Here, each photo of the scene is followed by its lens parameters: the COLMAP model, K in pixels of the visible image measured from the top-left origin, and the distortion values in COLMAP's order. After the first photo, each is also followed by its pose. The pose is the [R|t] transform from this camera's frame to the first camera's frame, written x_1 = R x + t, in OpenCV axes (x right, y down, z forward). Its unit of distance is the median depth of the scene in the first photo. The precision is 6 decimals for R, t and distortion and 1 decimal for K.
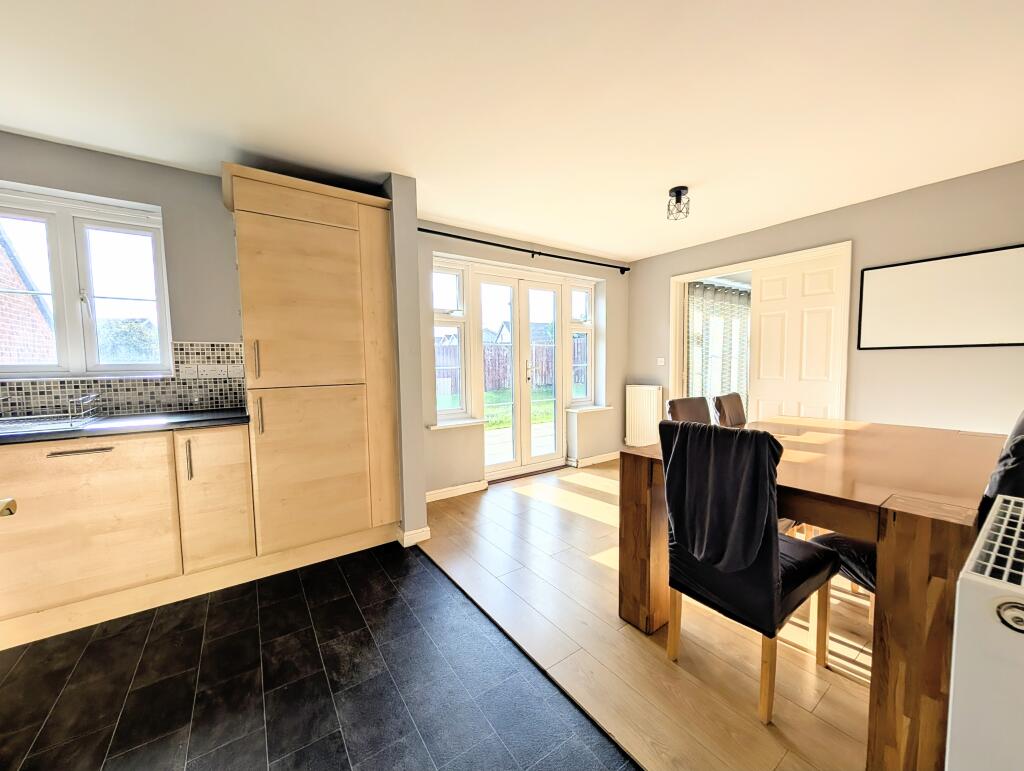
lens RADIAL K [[386.1, 0, 510.9], [0, 386.1, 387.4], [0, 0, 1]] dist [-0.001892, -0.002170]
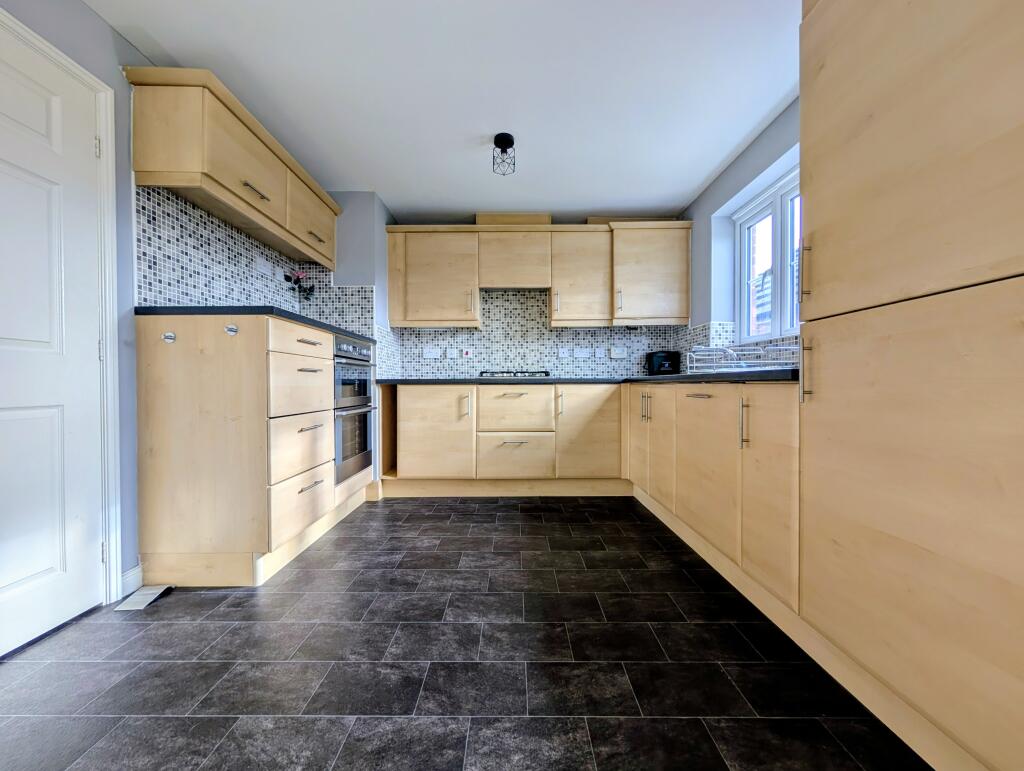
lens RADIAL K [[386.1, 0, 510.9], [0, 386.1, 387.4], [0, 0, 1]] dist [-0.001892, -0.002170]
pose [[-0.577831, 0.026550, -0.815724, 0.042793], [-0.040507, 0.997306, 0.061154, 0.069836], [0.815150, 0.068379, -0.575199, 0.829388]]
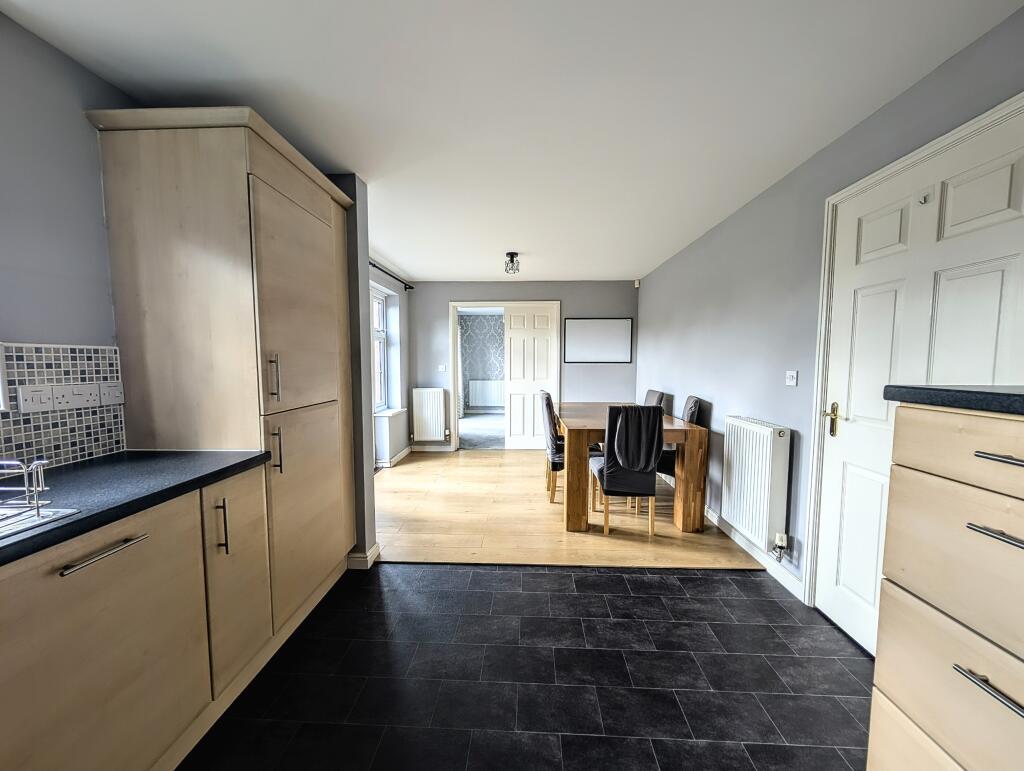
lens RADIAL K [[386.1, 0, 510.9], [0, 386.1, 387.4], [0, 0, 1]] dist [-0.001892, -0.002170]
pose [[0.608802, -0.041523, 0.792235, -0.829425], [0.042490, 0.998903, 0.019703, -0.038400], [-0.792184, 0.021667, 0.609898, 0.134942]]
